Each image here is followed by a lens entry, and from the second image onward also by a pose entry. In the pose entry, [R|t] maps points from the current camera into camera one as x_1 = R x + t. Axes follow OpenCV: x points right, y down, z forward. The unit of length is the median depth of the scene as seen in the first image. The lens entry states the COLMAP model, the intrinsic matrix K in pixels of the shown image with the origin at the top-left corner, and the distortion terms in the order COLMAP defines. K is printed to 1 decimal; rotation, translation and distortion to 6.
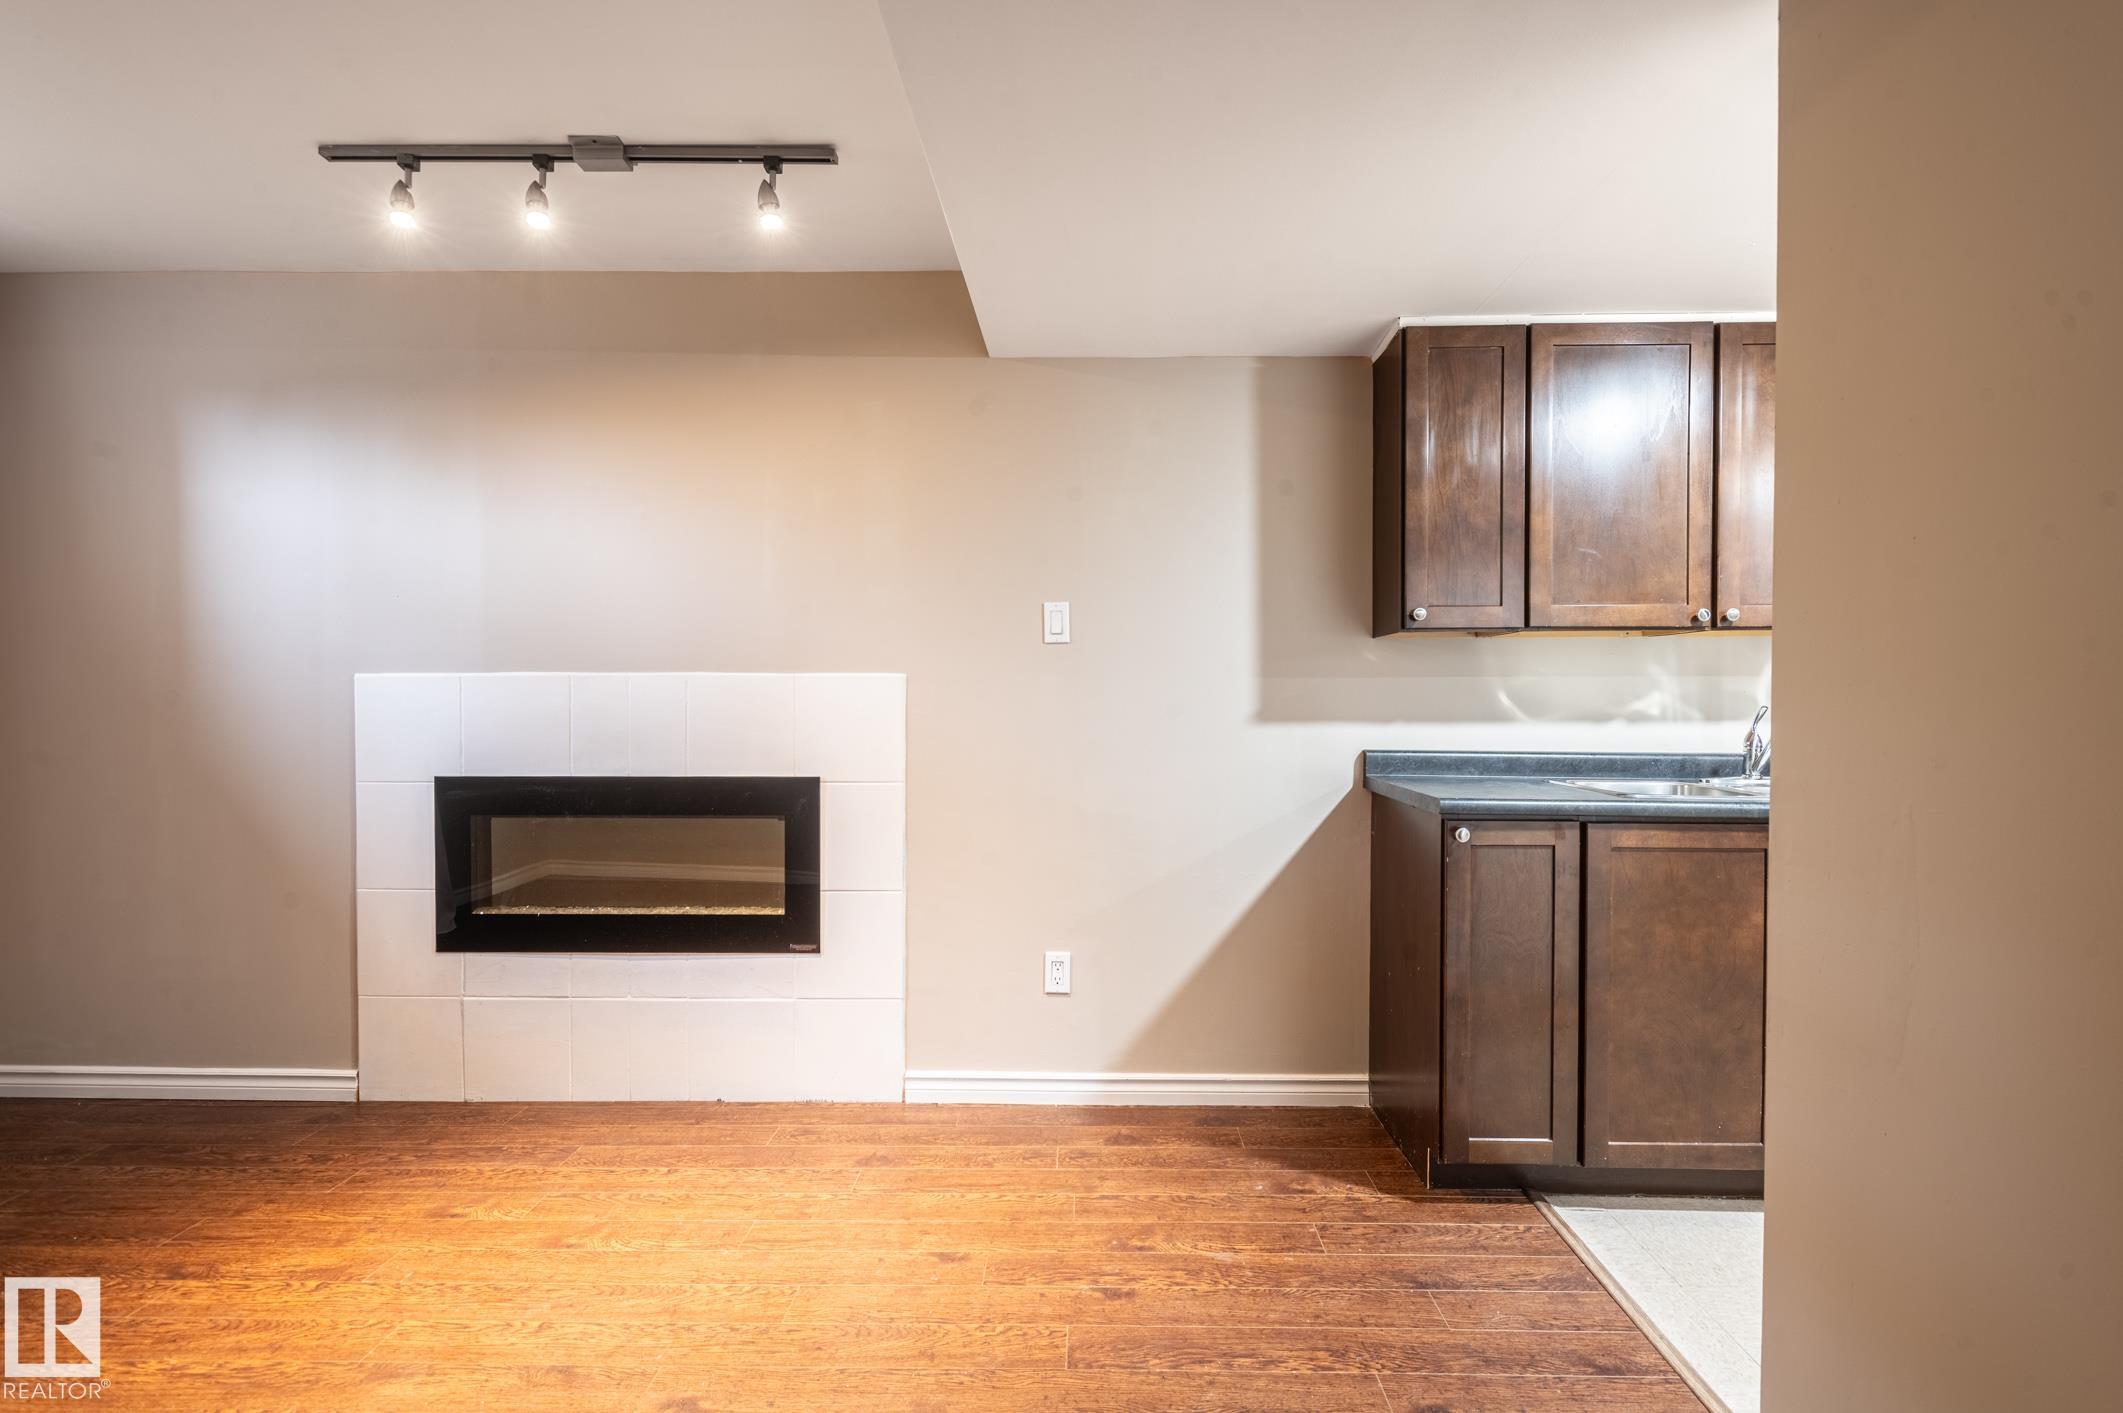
lens RADIAL K [[1082.6, 0, 1057.5], [0, 1082.6, 718.6], [0, 0, 1]] dist [0.010528, -0.006402]
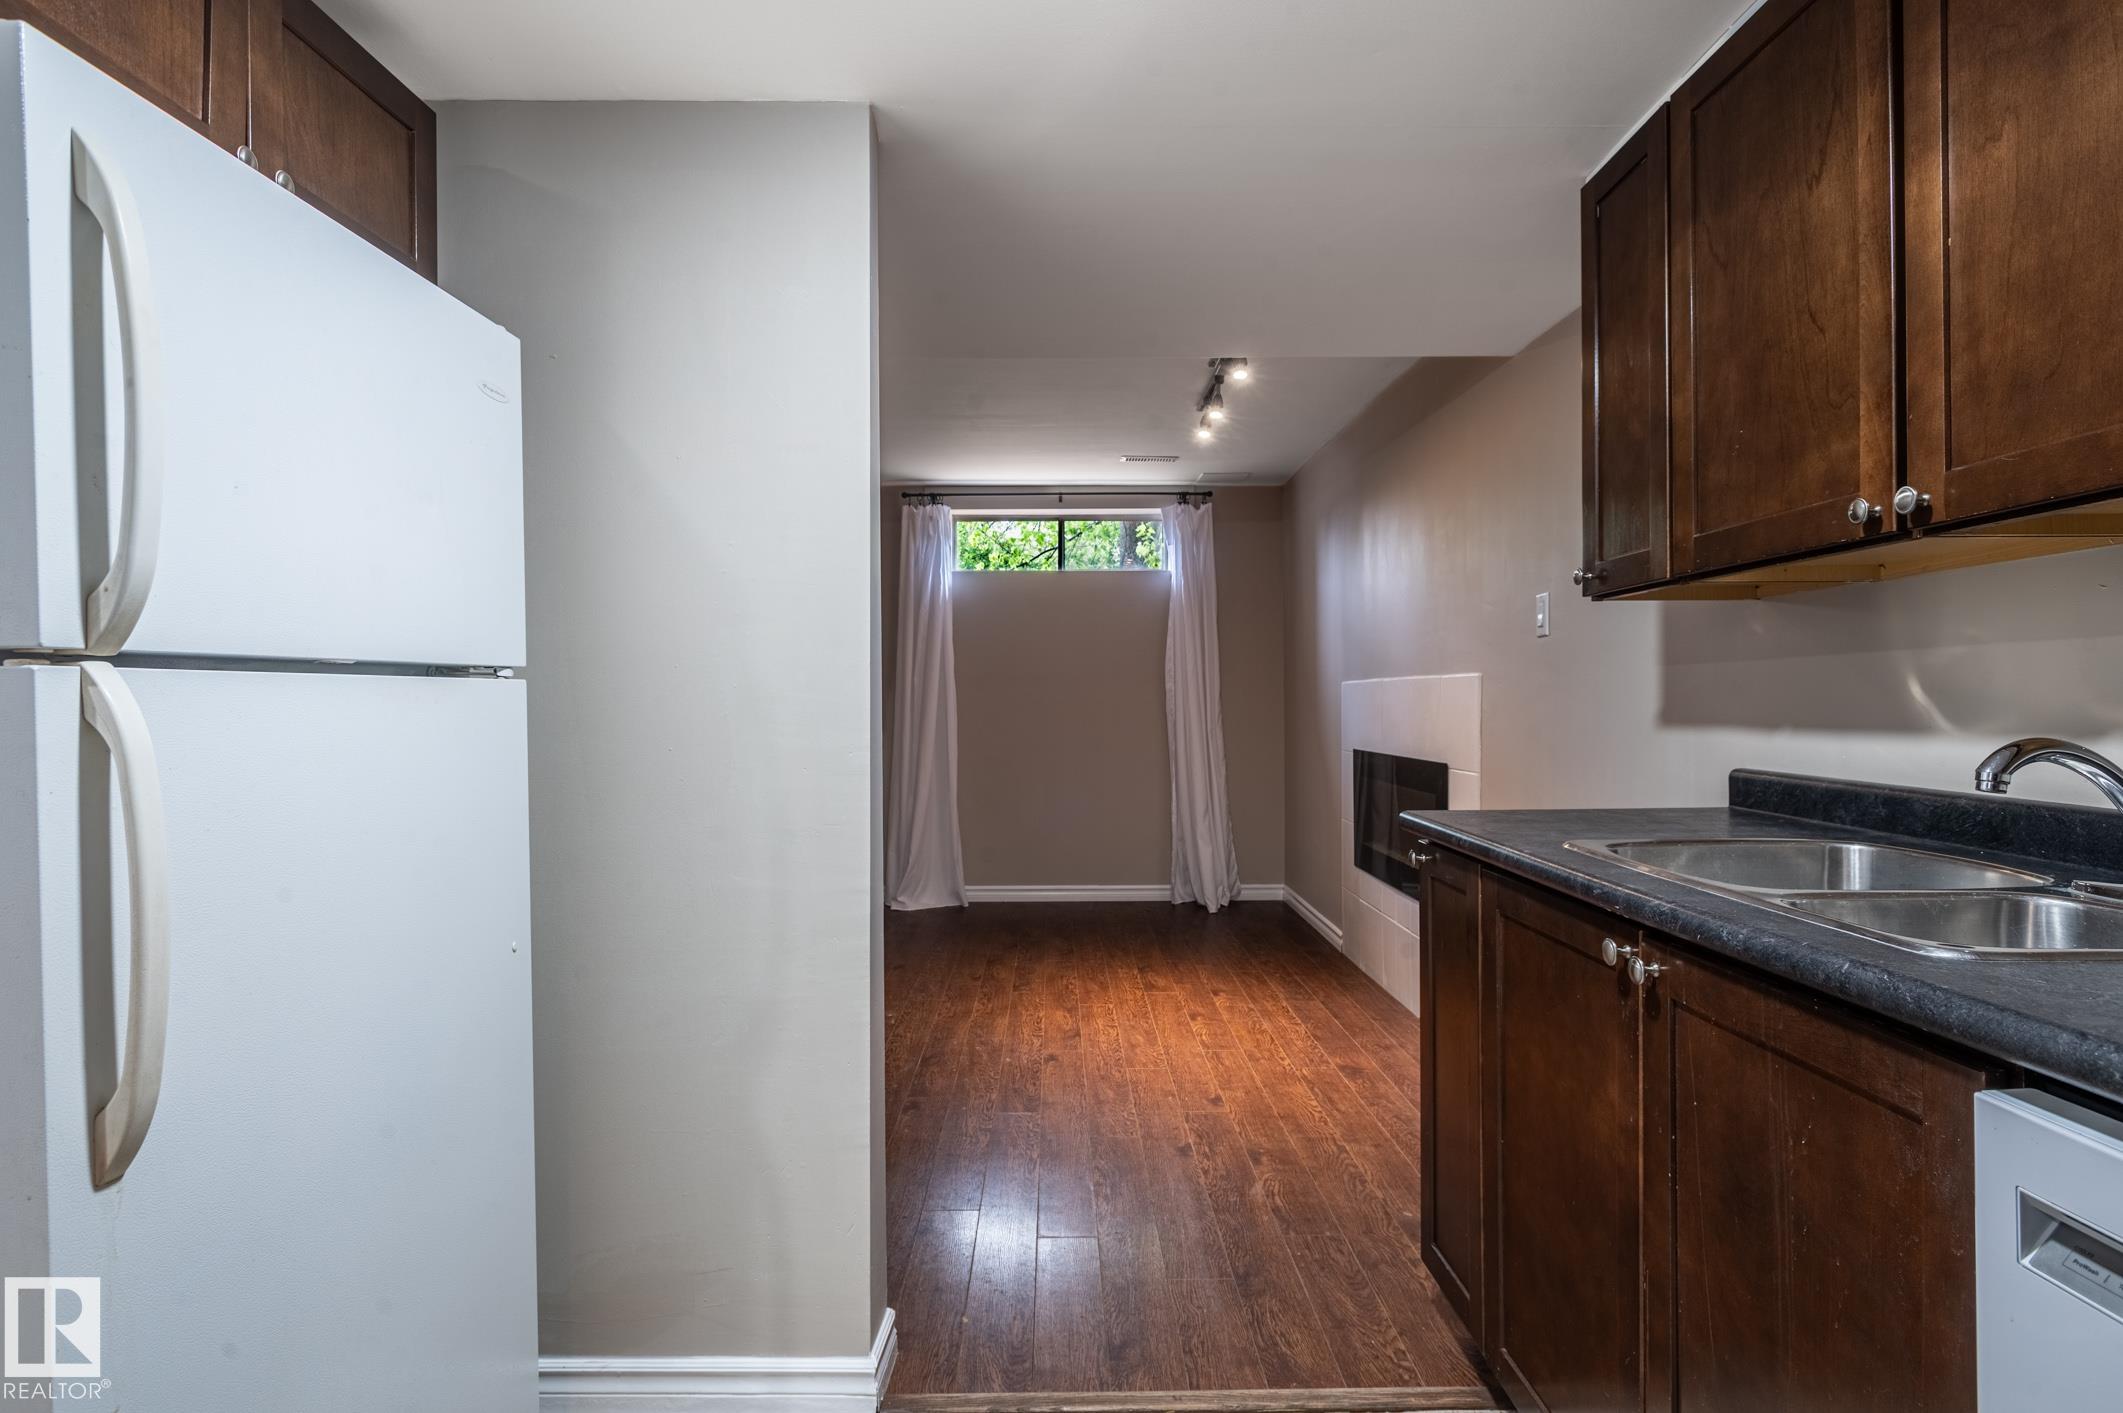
lens RADIAL K [[1082.6, 0, 1070.2], [0, 1082.6, 701.7], [0, 0, 1]] dist [0.010528, -0.006402]
pose [[0.030351, -0.000103, -0.999539, 1.174558], [-0.015320, 0.999882, -0.000568, -0.007354], [0.999422, 0.015330, 0.030346, 0.705195]]
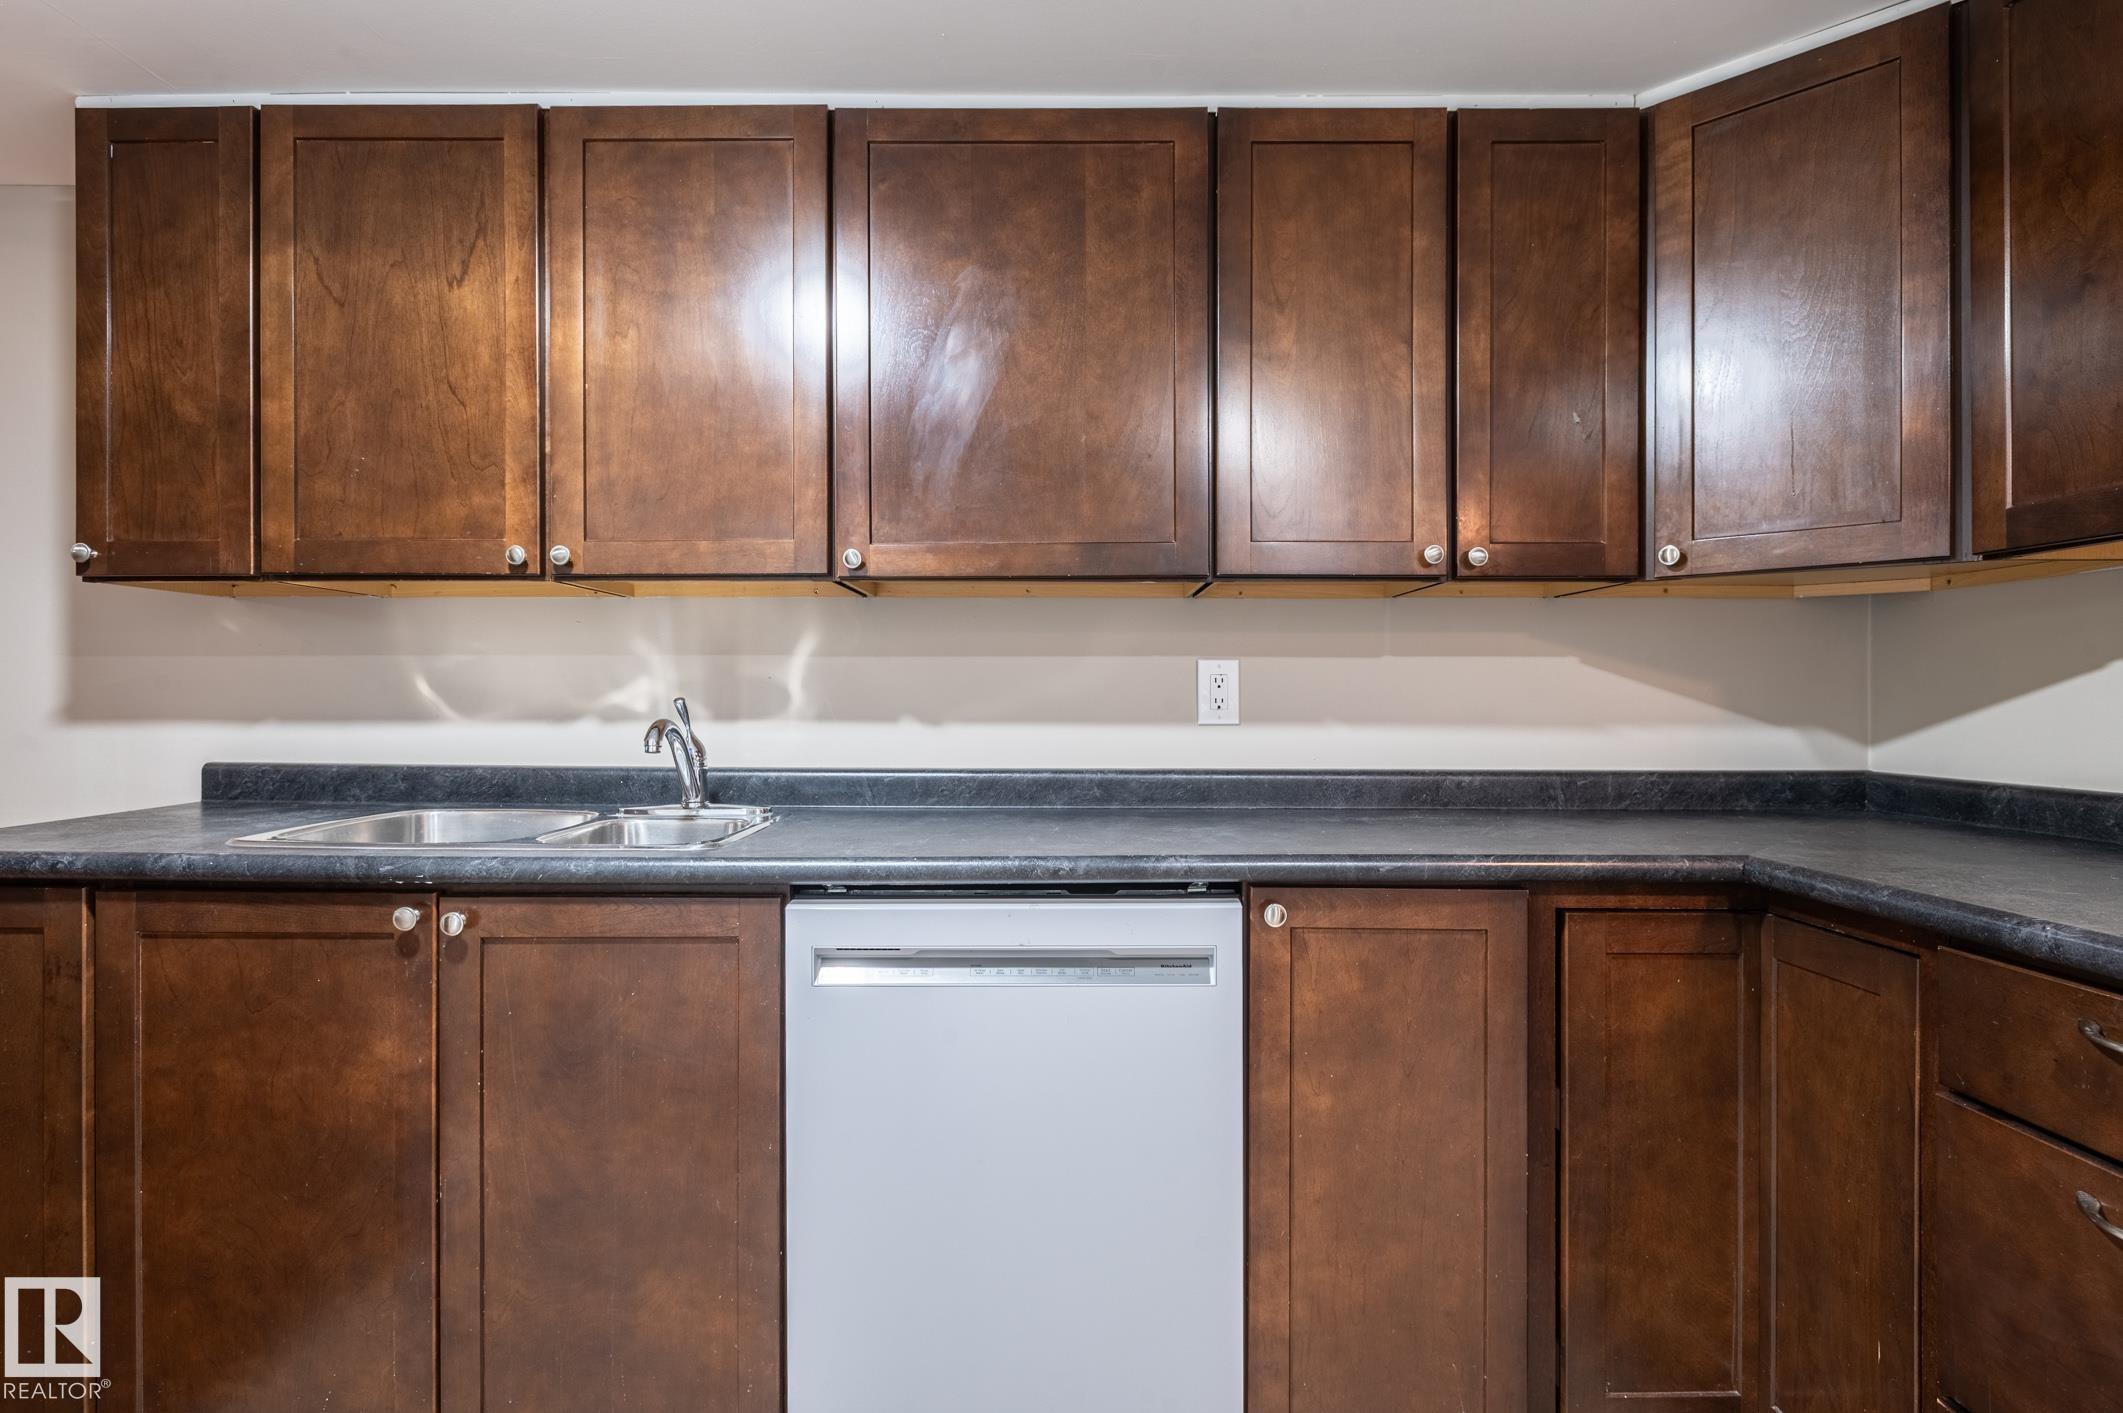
lens RADIAL K [[1082.6, 0, 1063.0], [0, 1082.6, 699.6], [0, 0, 1]] dist [0.010528, -0.006402]
pose [[0.999836, 0.002160, 0.017998, 1.003471], [-0.001875, 0.999872, -0.015866, -0.000813], [-0.018030, 0.015829, 0.999712, 0.386898]]
